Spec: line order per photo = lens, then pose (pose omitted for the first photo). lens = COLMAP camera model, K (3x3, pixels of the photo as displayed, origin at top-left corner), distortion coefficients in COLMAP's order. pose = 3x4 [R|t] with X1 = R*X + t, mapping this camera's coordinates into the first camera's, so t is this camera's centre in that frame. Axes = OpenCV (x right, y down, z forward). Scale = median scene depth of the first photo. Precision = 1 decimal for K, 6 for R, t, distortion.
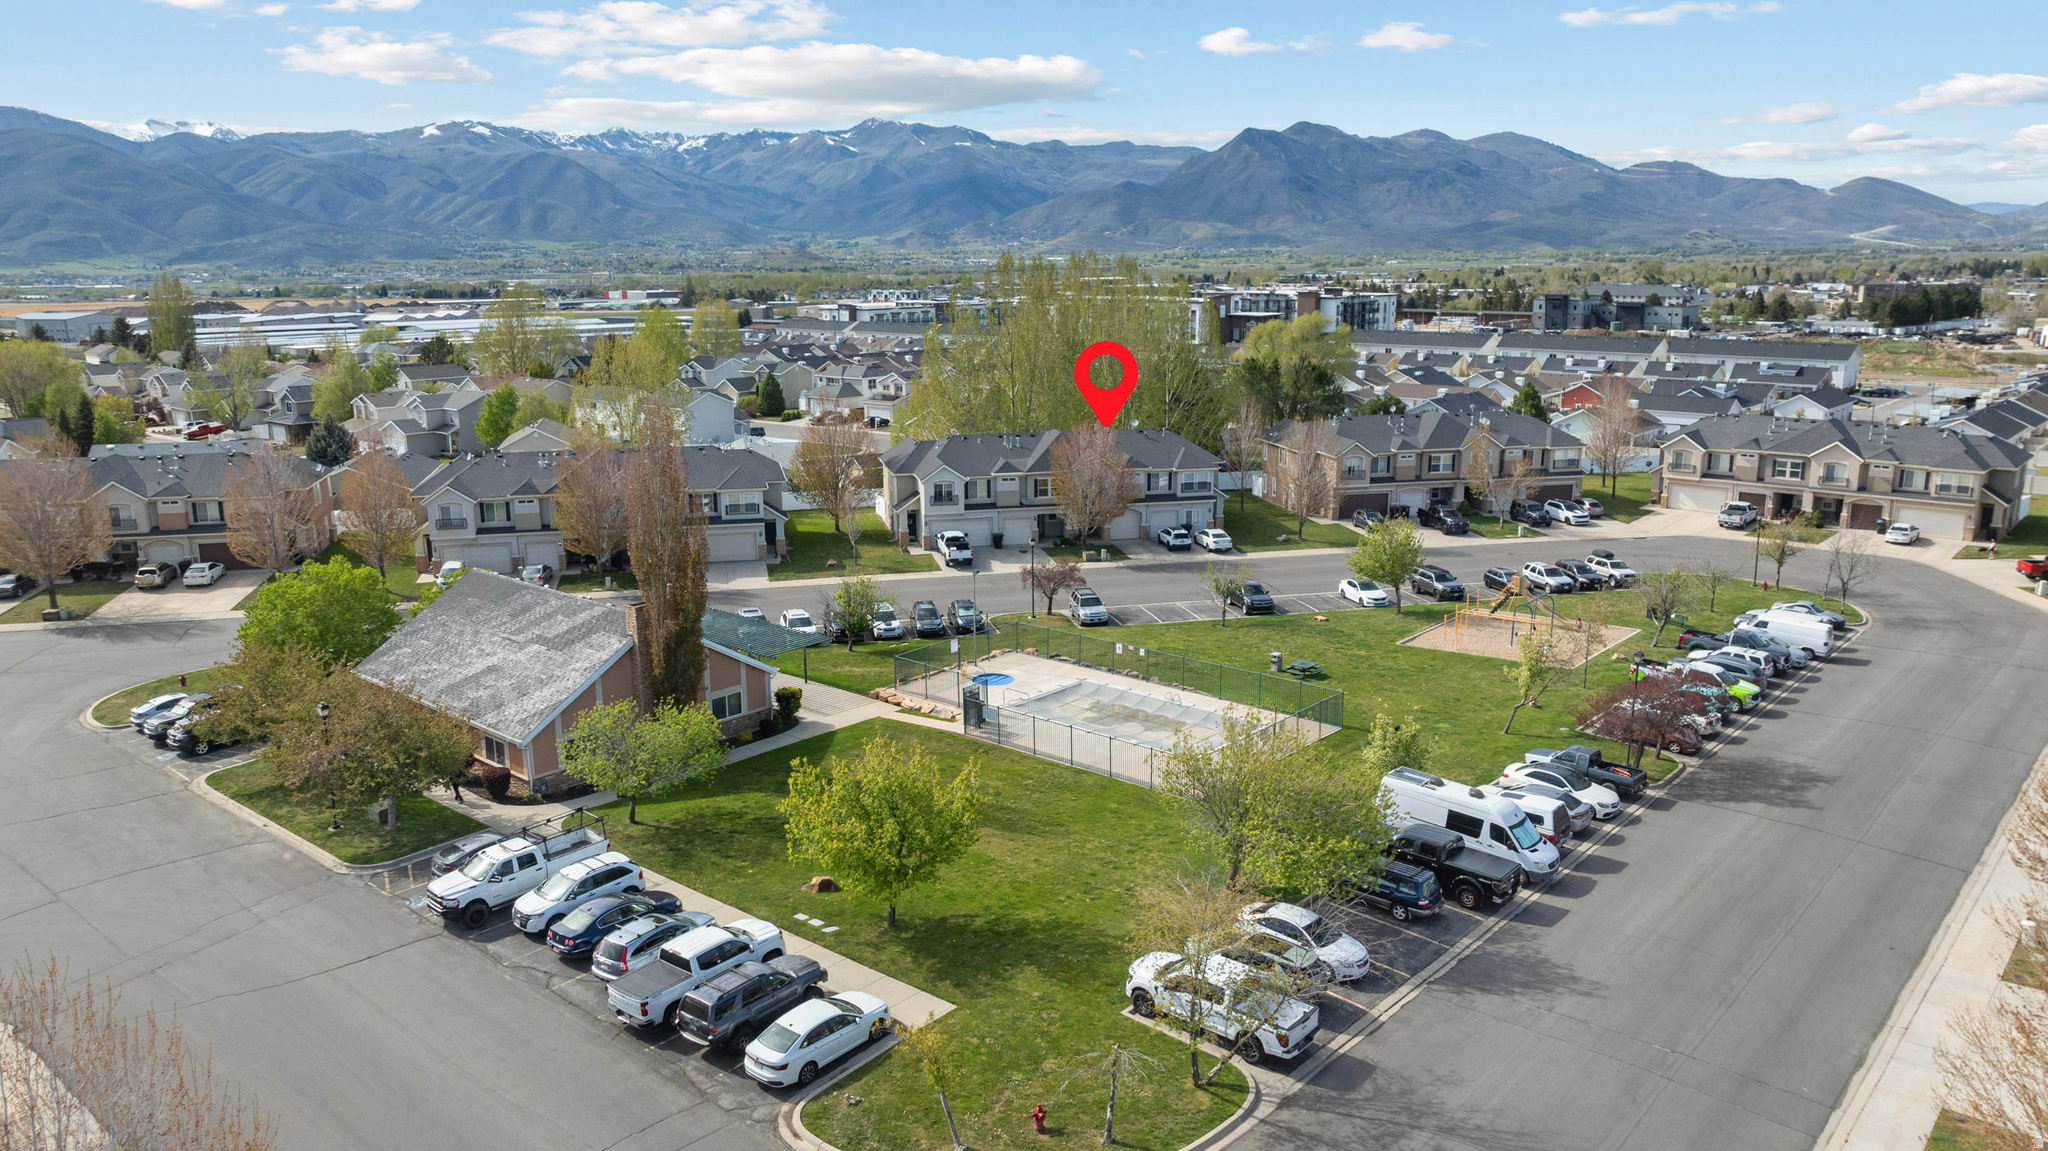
lens RADIAL K [[1437.0, 0, 1024.0], [0, 1437.0, 575.5], [0, 0, 1]] dist [-0.018704, -0.002527]
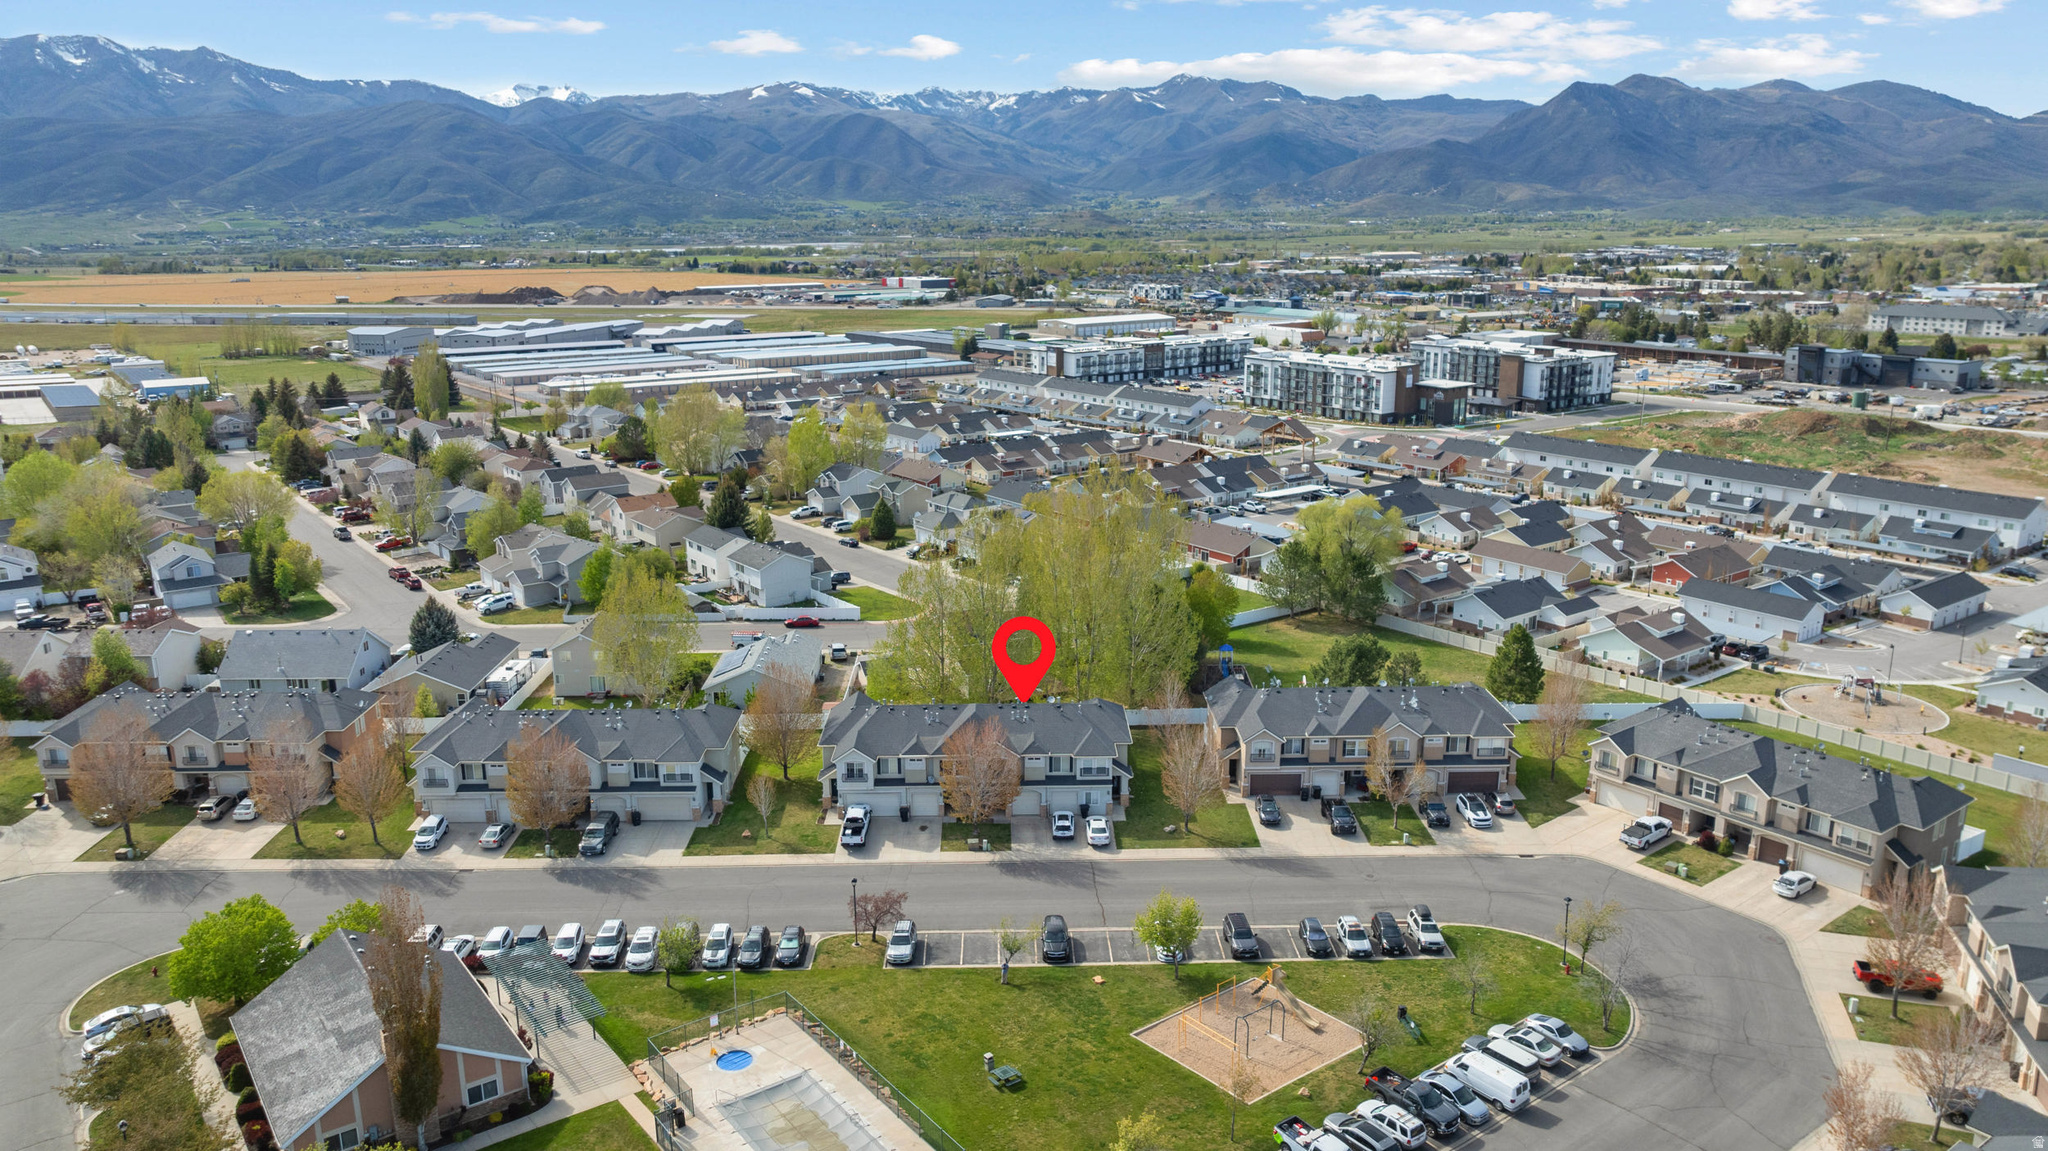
lens RADIAL K [[1437.0, 0, 1024.0], [0, 1437.0, 575.5], [0, 0, 1]] dist [-0.018704, -0.002527]
pose [[0.978904, 0.052236, -0.197533, 0.279195], [-0.046519, 0.998356, 0.033475, -0.247672], [0.198957, -0.023580, 0.979725, -0.059844]]
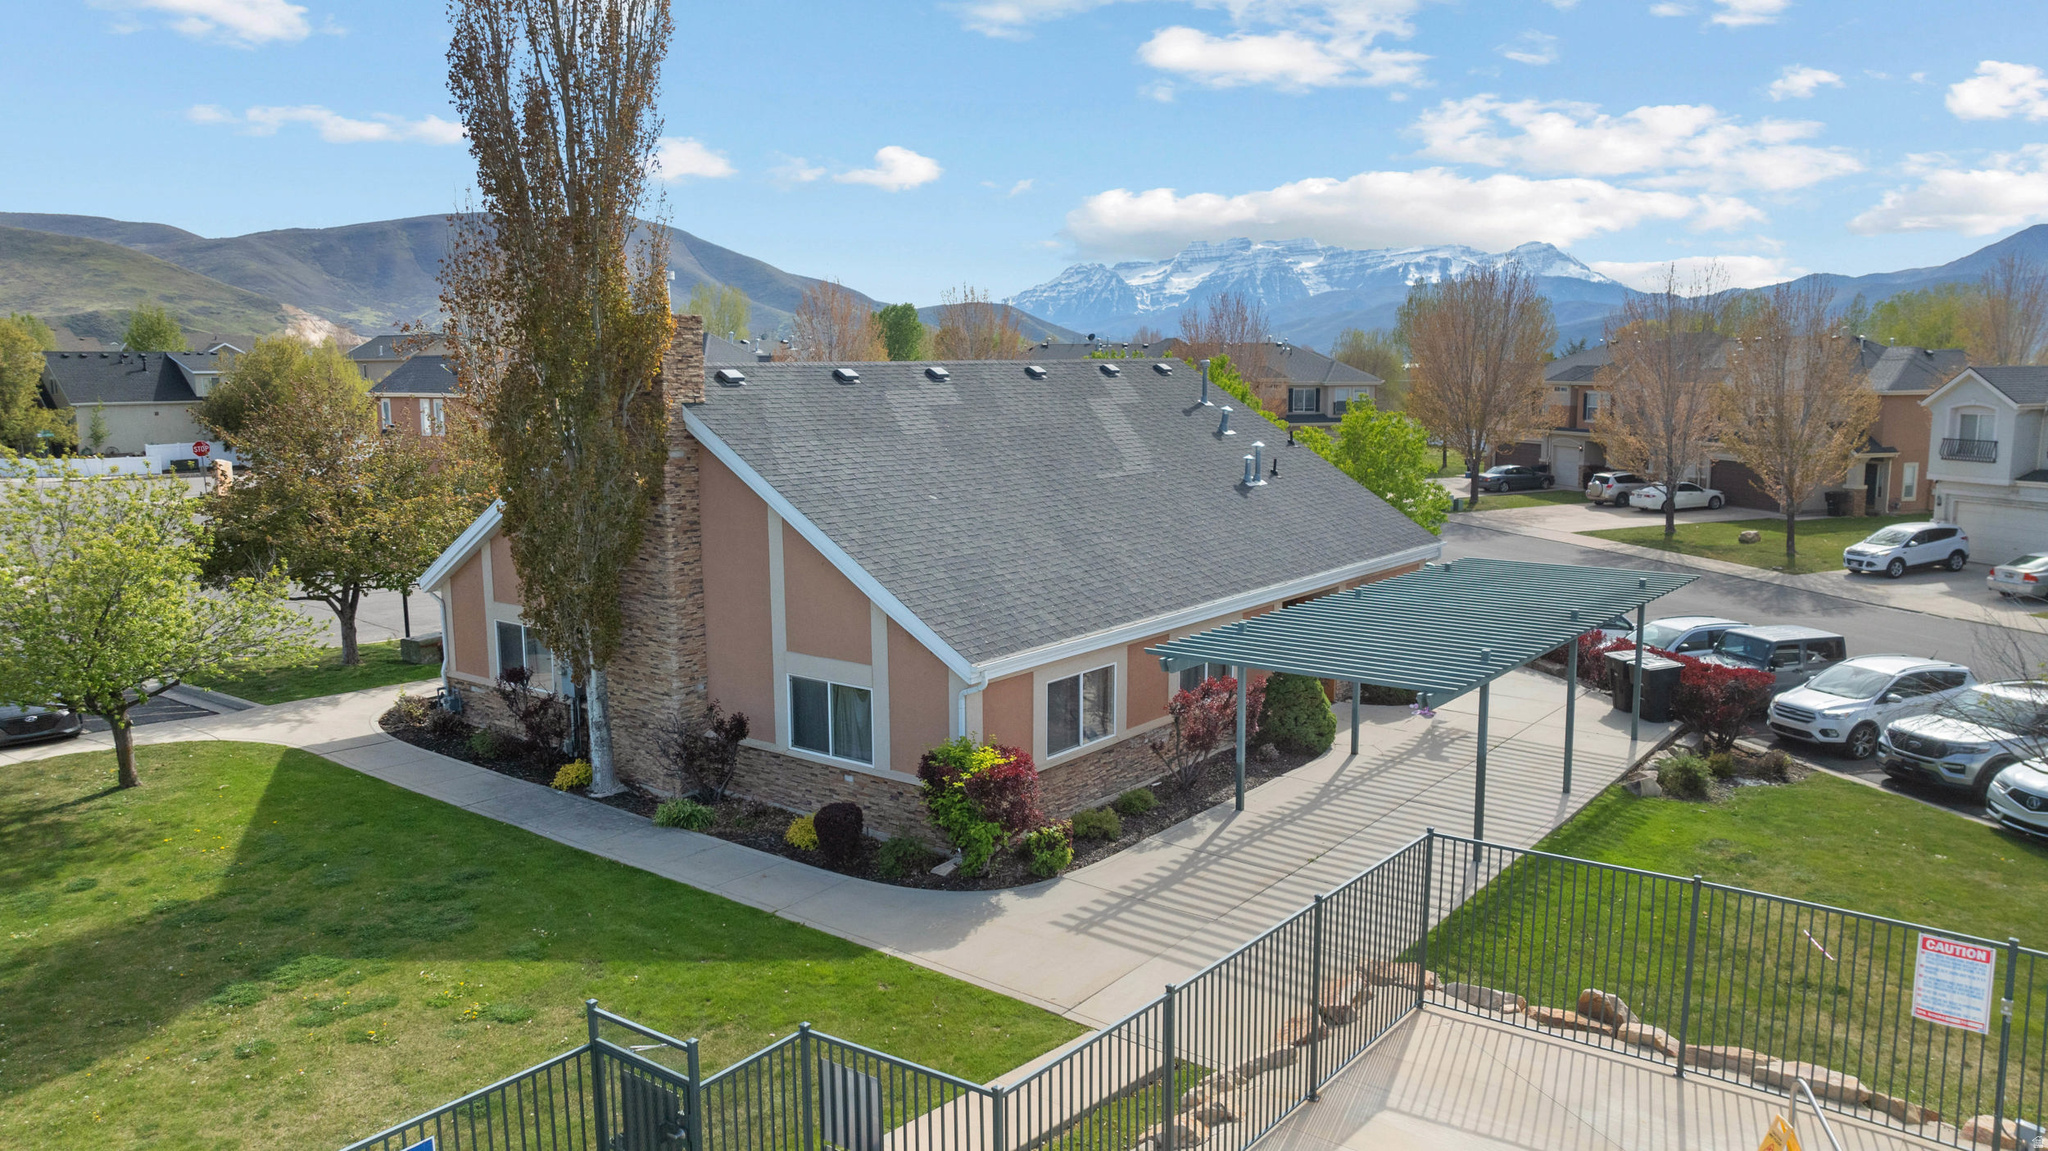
lens RADIAL K [[1444.9, 0, 1026.5], [0, 1444.9, 565.0], [0, 0, 1]] dist [-0.040785, 0.046407]
pose [[0.057234, 0.143303, -0.988022, 0.056886], [-0.213785, 0.968448, 0.128080, 0.006336], [0.975203, 0.203894, 0.086064, 0.601501]]
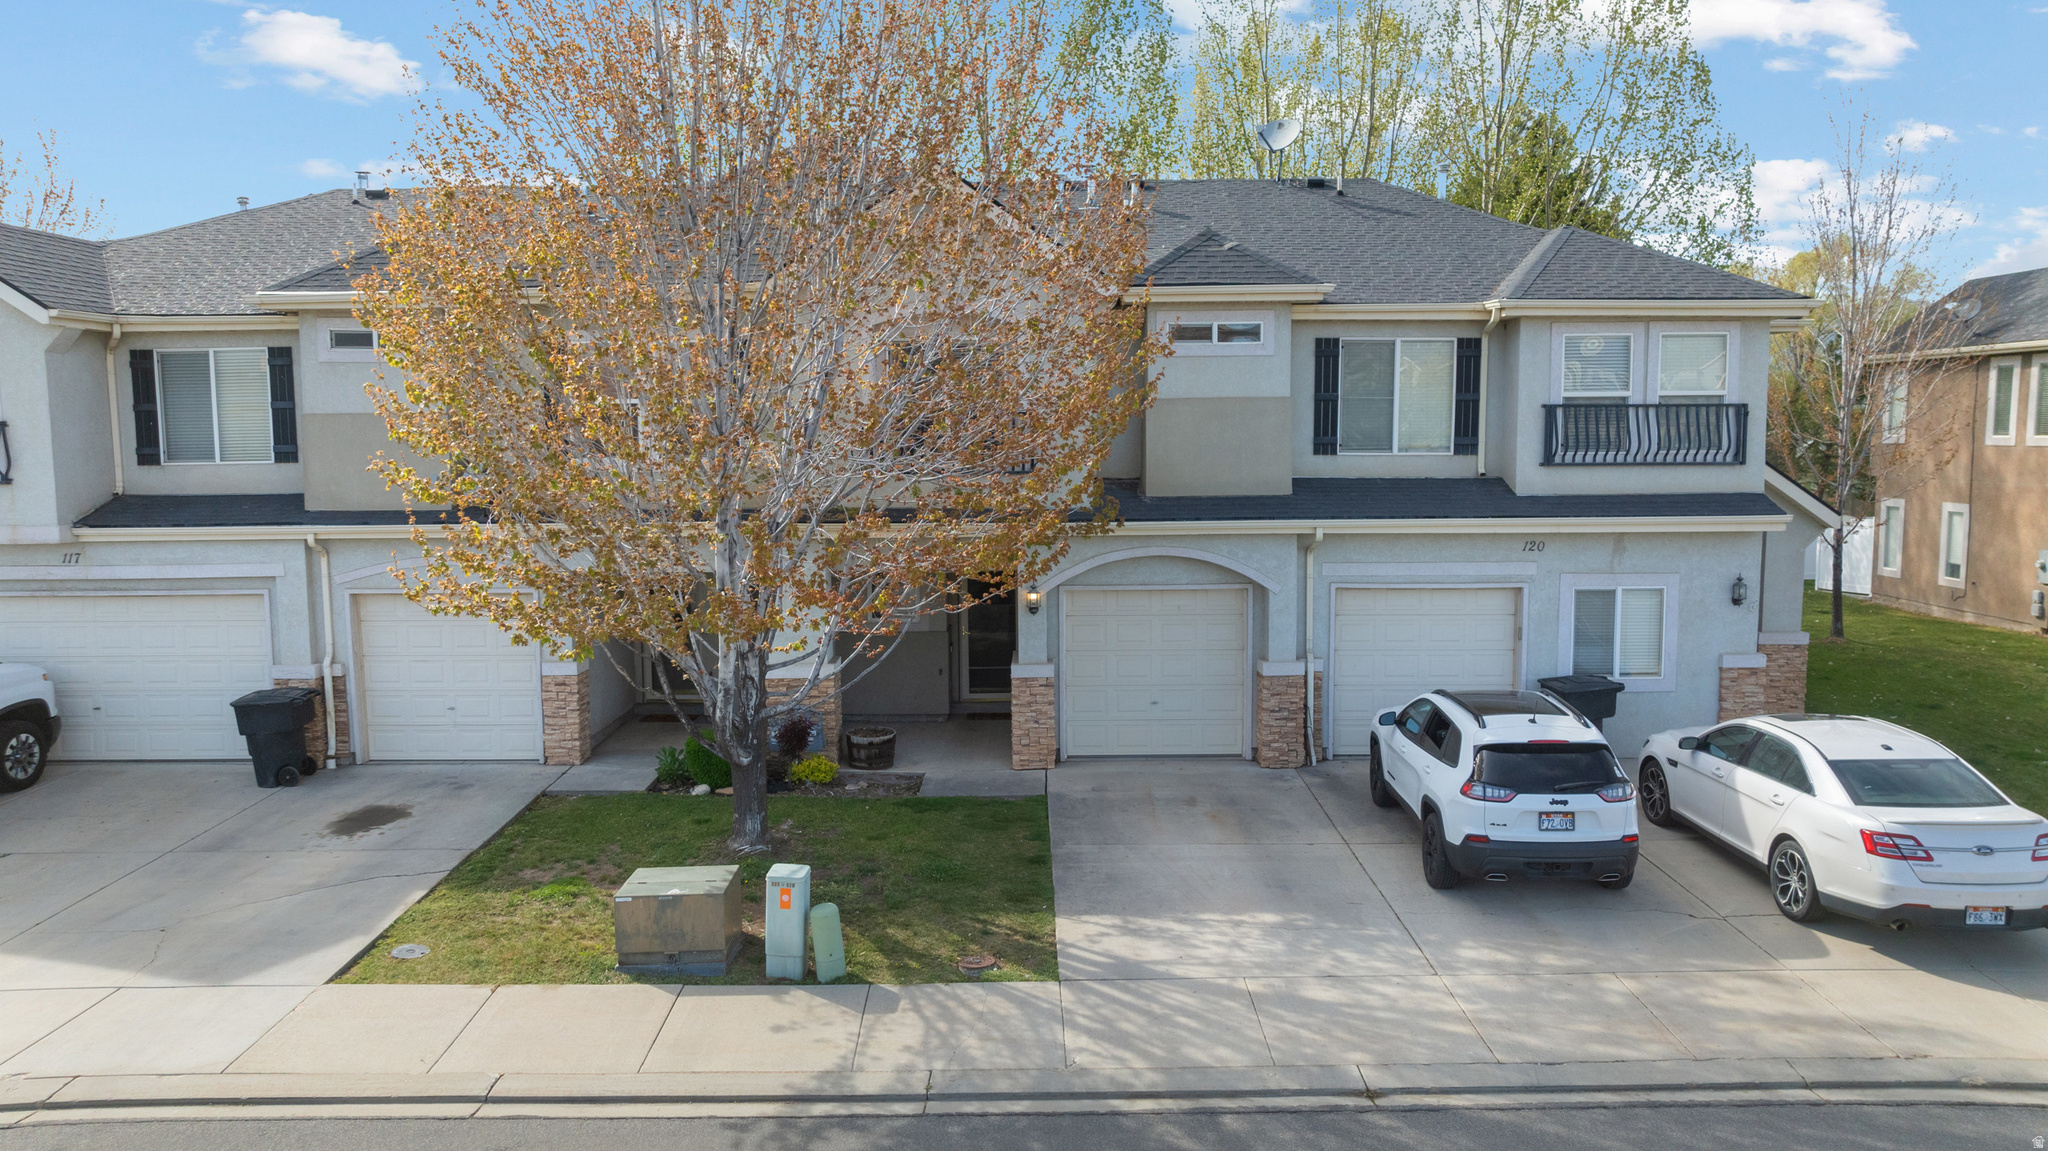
lens RADIAL K [[1444.9, 0, 1026.5], [0, 1444.9, 565.0], [0, 0, 1]] dist [-0.040785, 0.046407]
pose [[0.974172, 0.019465, -0.224965, 0.092972], [-0.047385, 0.991717, -0.119385, -0.027351], [0.220777, 0.126961, 0.967025, 0.863158]]
